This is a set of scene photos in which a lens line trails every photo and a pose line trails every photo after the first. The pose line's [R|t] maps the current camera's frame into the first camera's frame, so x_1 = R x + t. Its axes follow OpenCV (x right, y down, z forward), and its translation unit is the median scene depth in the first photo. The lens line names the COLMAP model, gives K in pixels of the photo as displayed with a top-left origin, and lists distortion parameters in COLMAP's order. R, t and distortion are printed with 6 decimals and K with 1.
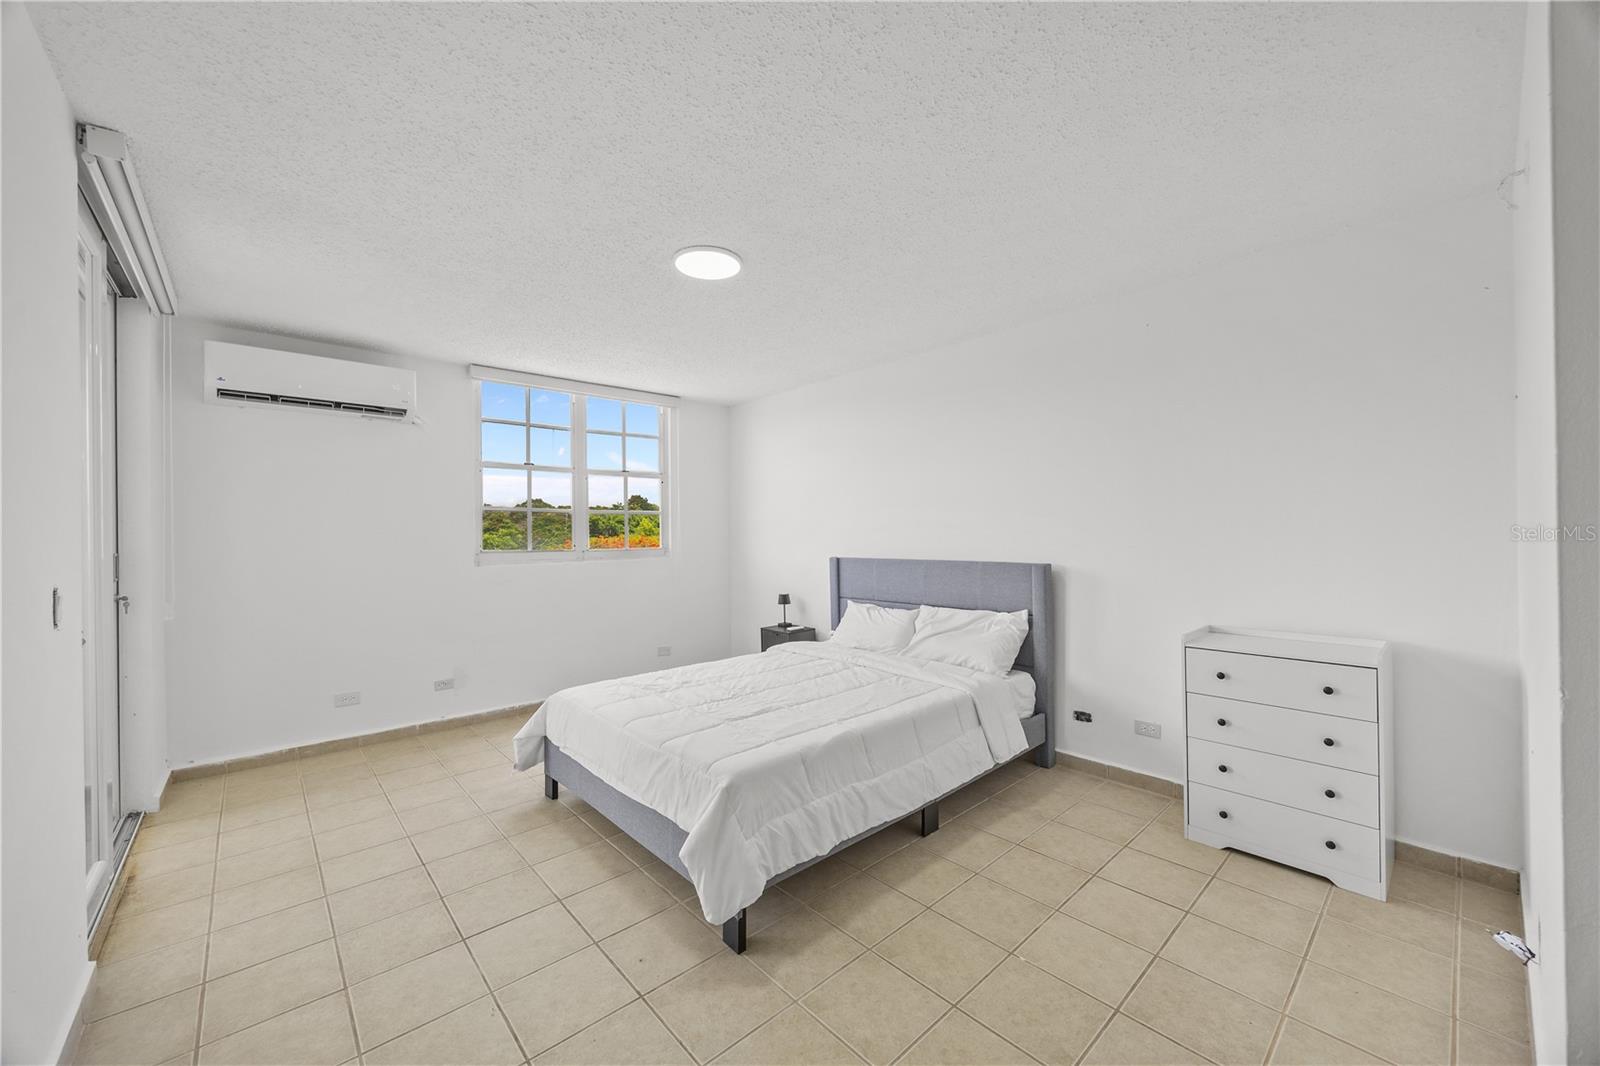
lens RADIAL K [[595.8, 0, 804.7], [0, 595.8, 531.8], [0, 0, 1]] dist [-0.000927, 0.000488]
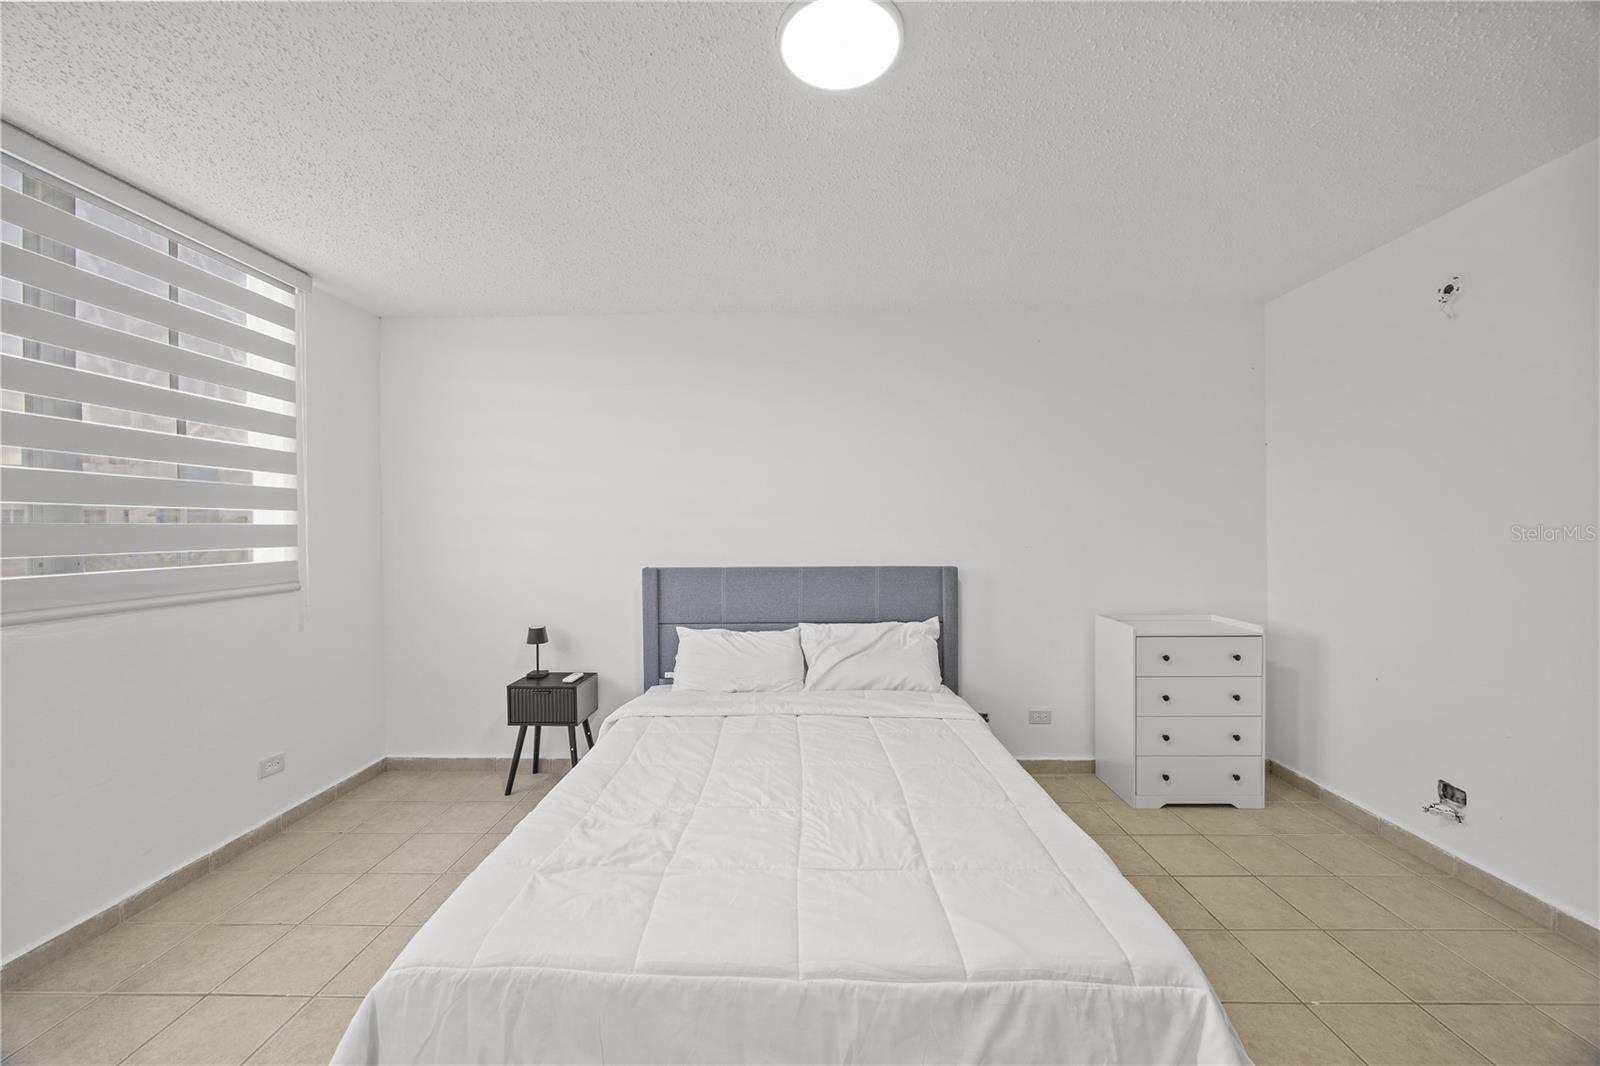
lens RADIAL K [[595.8, 0, 794.0], [0, 595.8, 534.7], [0, 0, 1]] dist [-0.000927, 0.000488]
pose [[0.695678, 0.004240, 0.718341, -0.592975], [-0.002682, 0.999991, -0.003306, 0.008124], [-0.718349, 0.000373, 0.695683, 0.667573]]
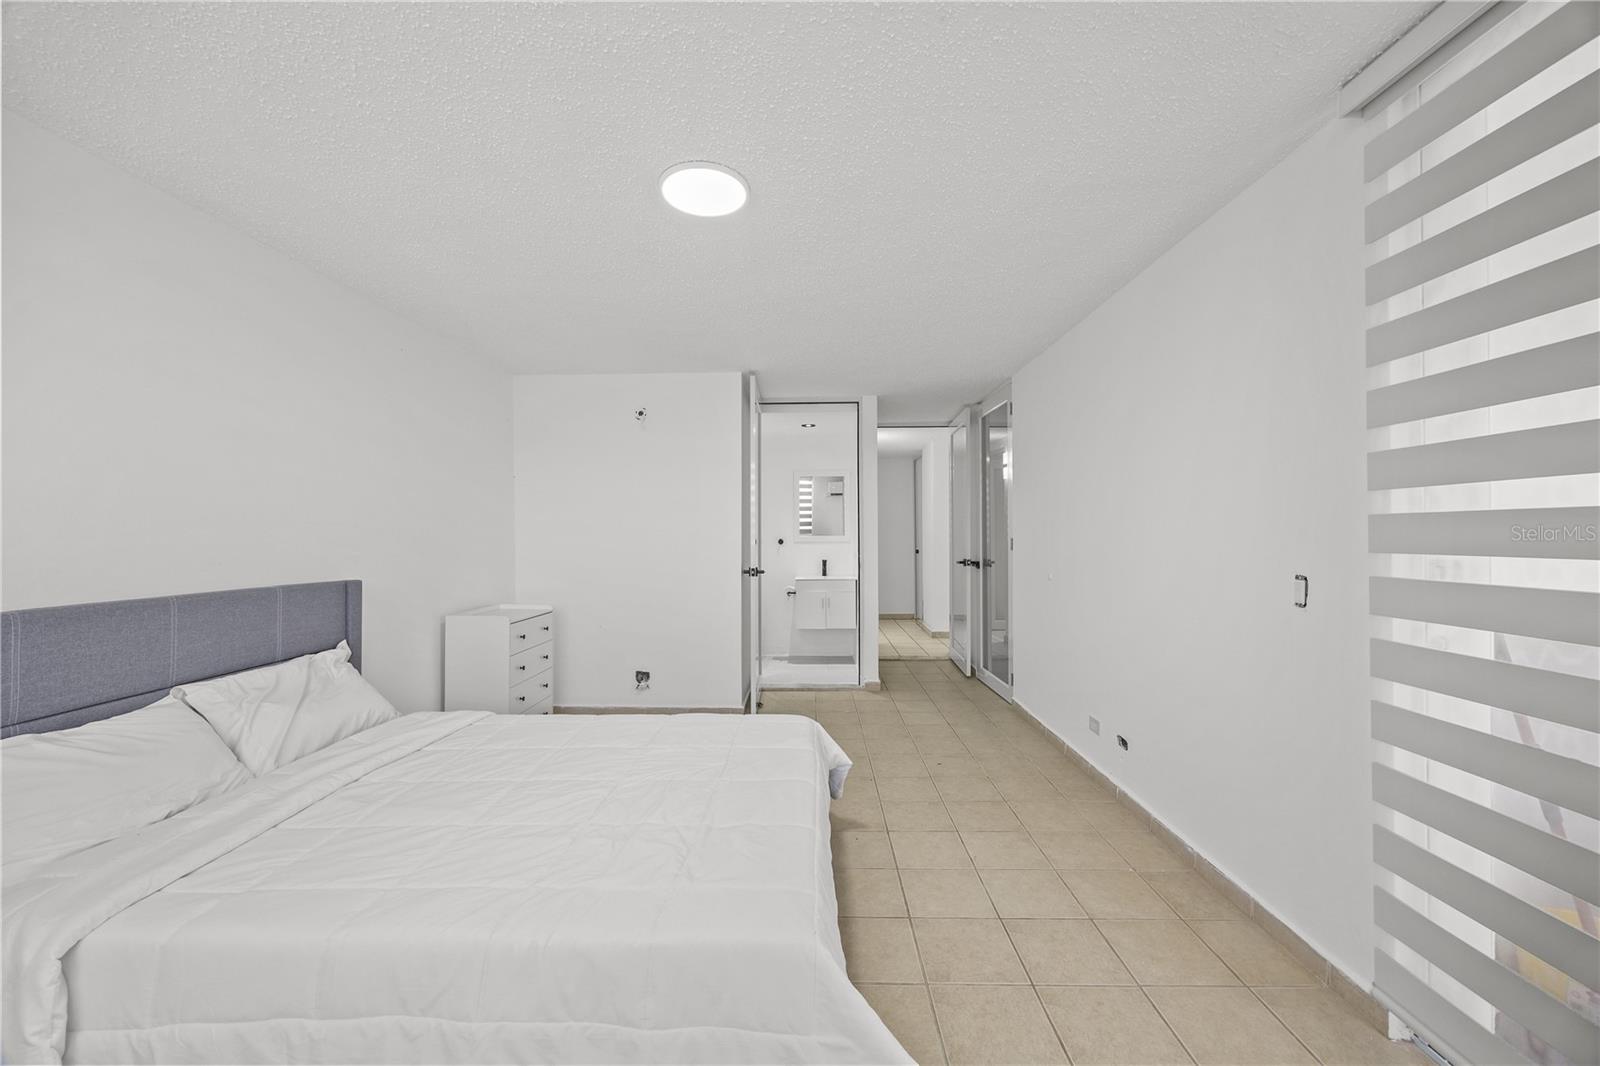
lens RADIAL K [[595.8, 0, 811.0], [0, 595.8, 531.6], [0, 0, 1]] dist [-0.000927, 0.000488]
pose [[-0.724693, 0.026124, 0.688576, -0.804157], [0.017088, 0.999655, -0.019942, 0.018854], [-0.688860, -0.002685, -0.724890, 1.496150]]
